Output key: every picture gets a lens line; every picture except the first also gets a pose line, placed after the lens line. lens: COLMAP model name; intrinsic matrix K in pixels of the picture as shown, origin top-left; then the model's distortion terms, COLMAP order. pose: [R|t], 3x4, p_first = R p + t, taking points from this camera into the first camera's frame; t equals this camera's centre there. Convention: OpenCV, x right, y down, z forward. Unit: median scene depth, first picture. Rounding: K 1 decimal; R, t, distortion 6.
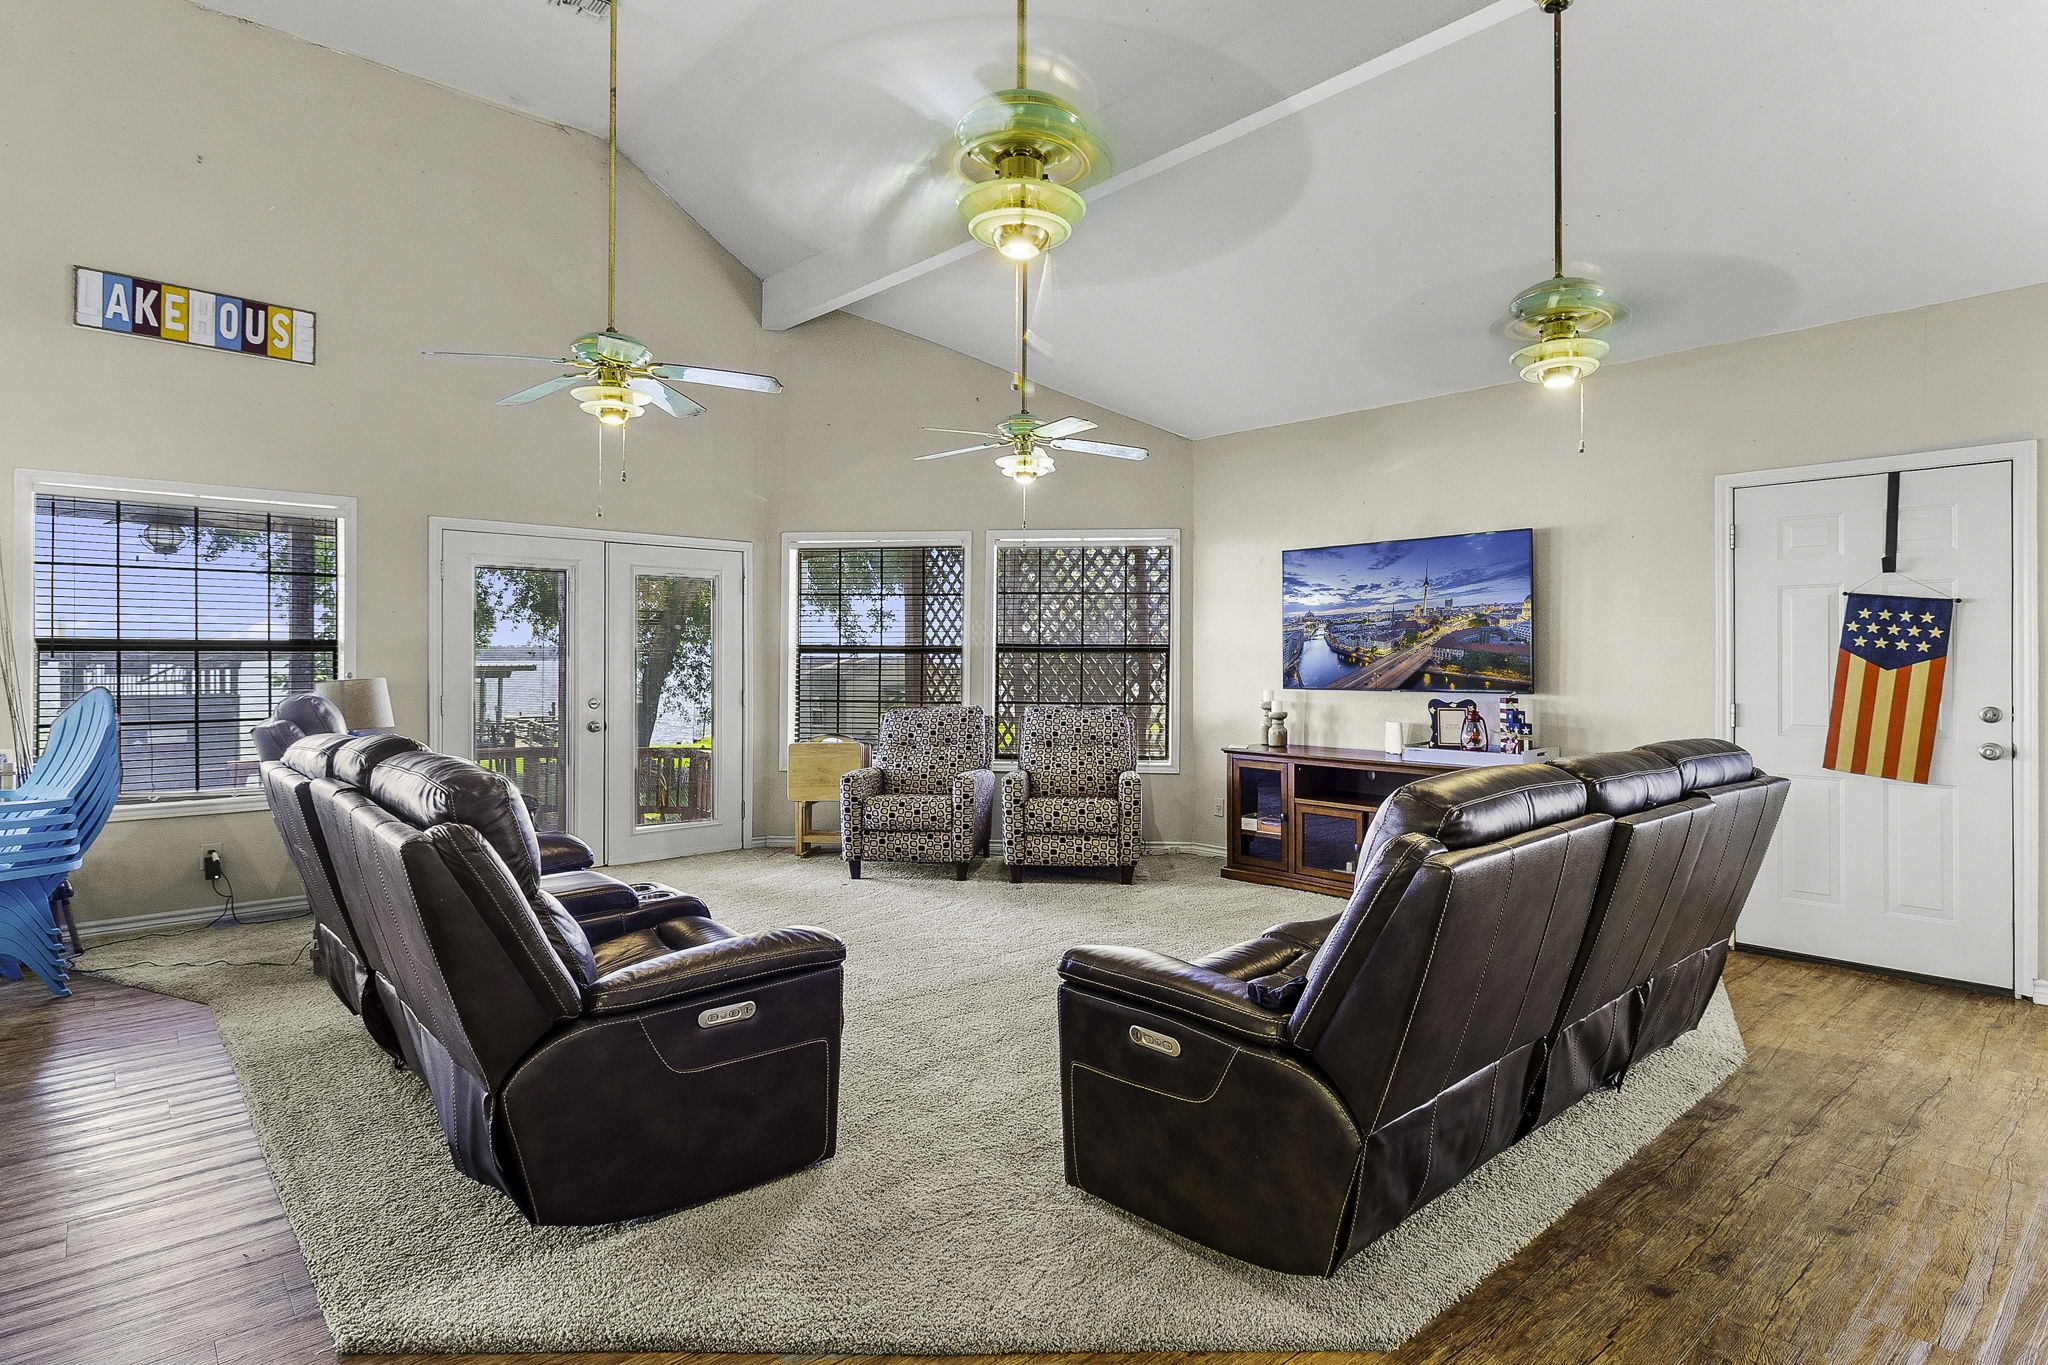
lens RADIAL K [[1095.1, 0, 1034.2], [0, 1095.1, 660.9], [0, 0, 1]] dist [0.015812, -0.000036]
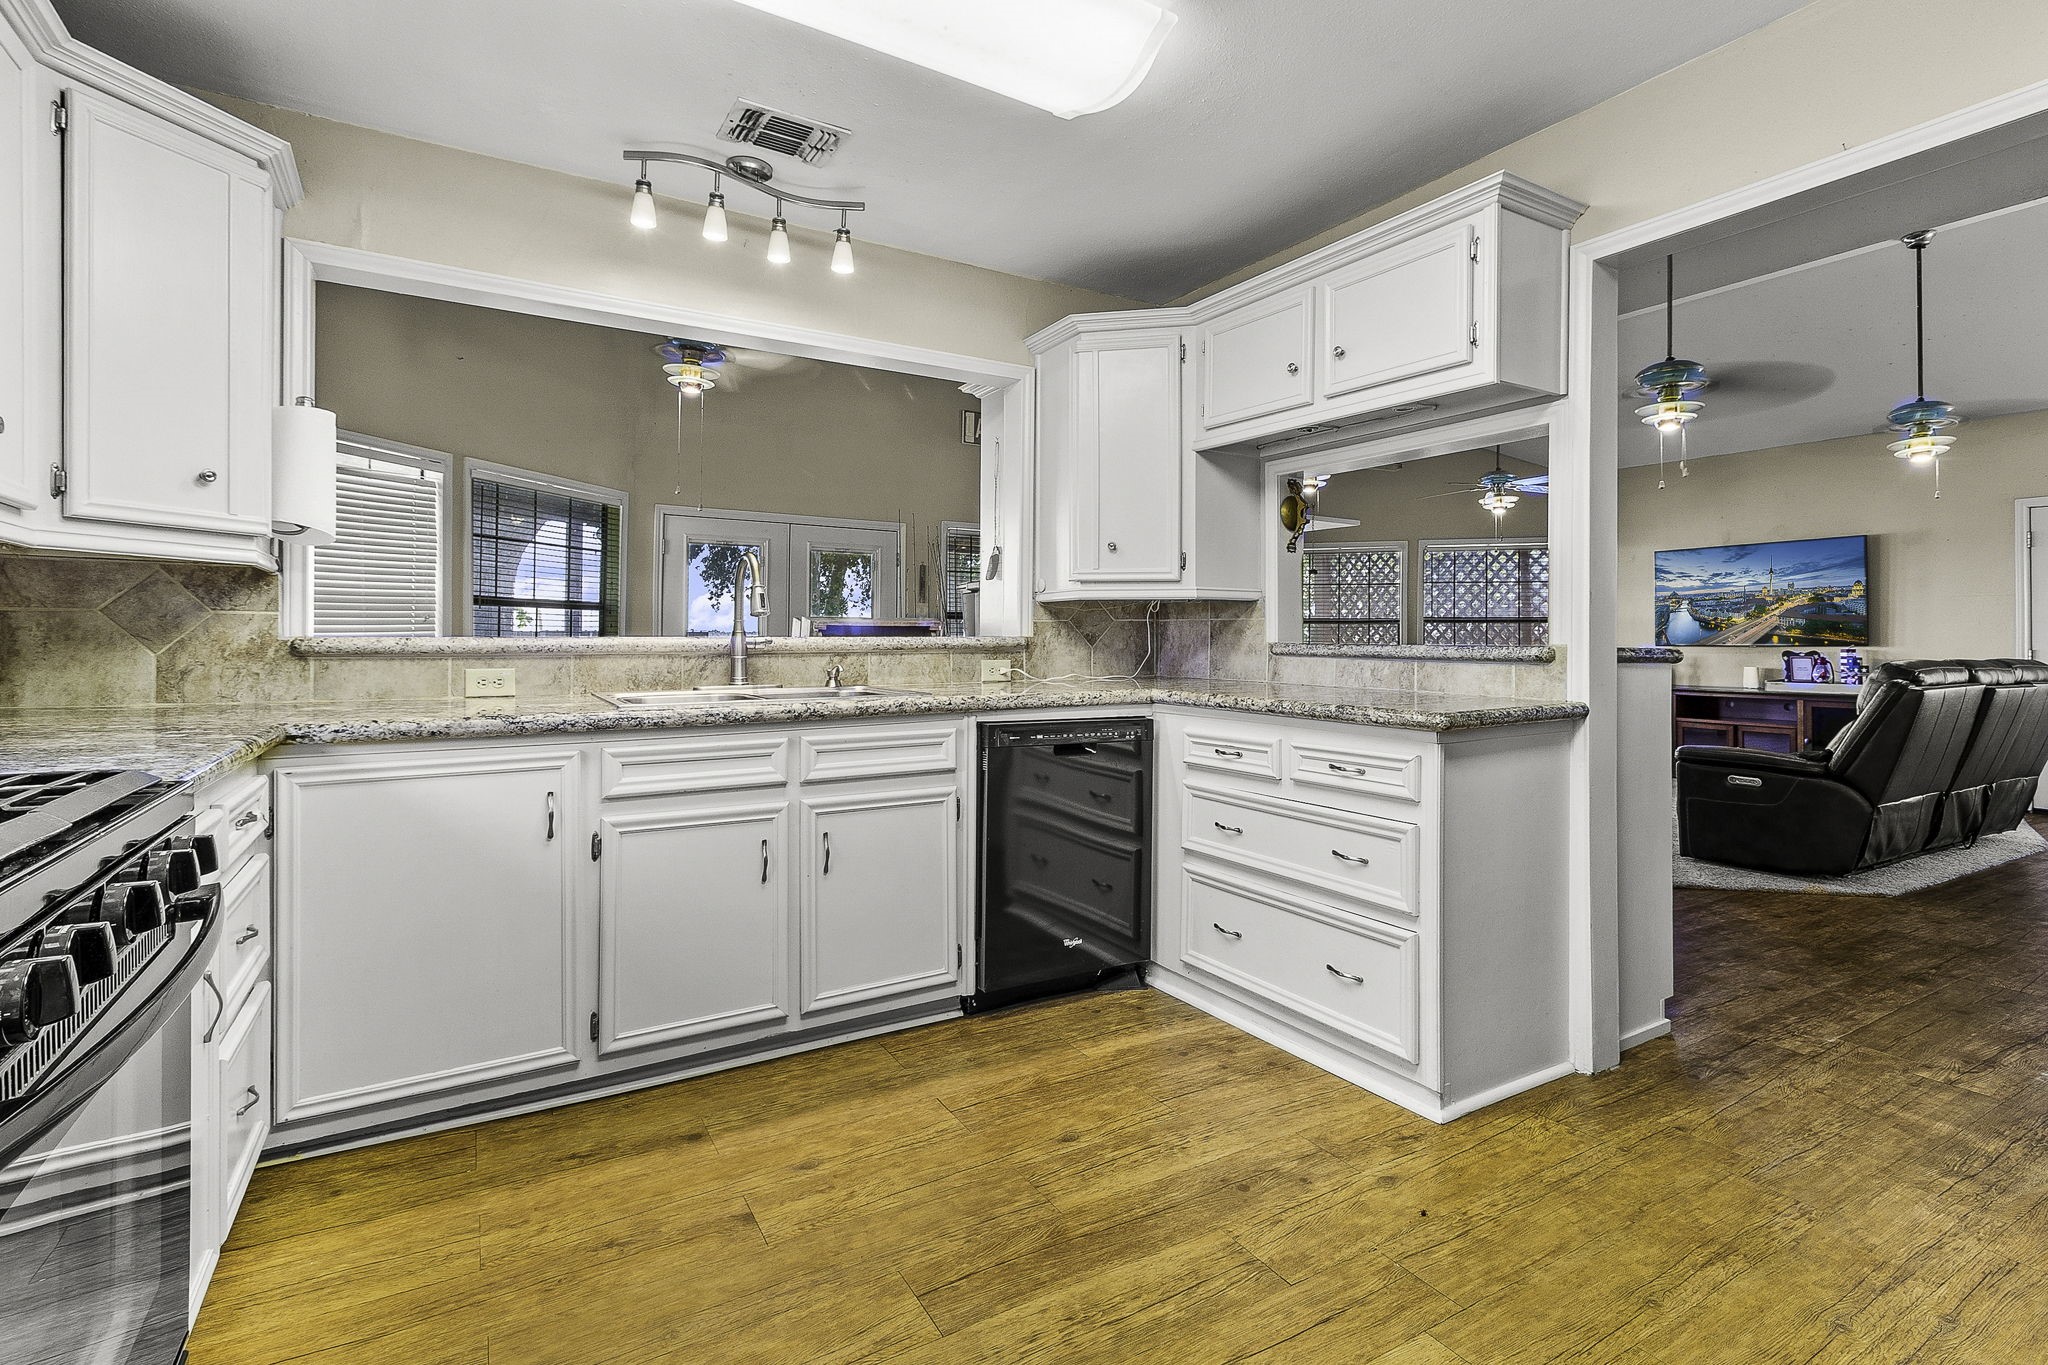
lens RADIAL K [[952.0, 0, 1049.2], [0, 952.0, 632.6], [0, 0, 1]] dist [0.000634, -0.000961]
pose [[0.977341, 0.001118, -0.211669, -0.315071], [-0.003336, 0.999943, -0.010121, 0.025241], [0.211646, 0.010598, 0.977289, -0.435451]]
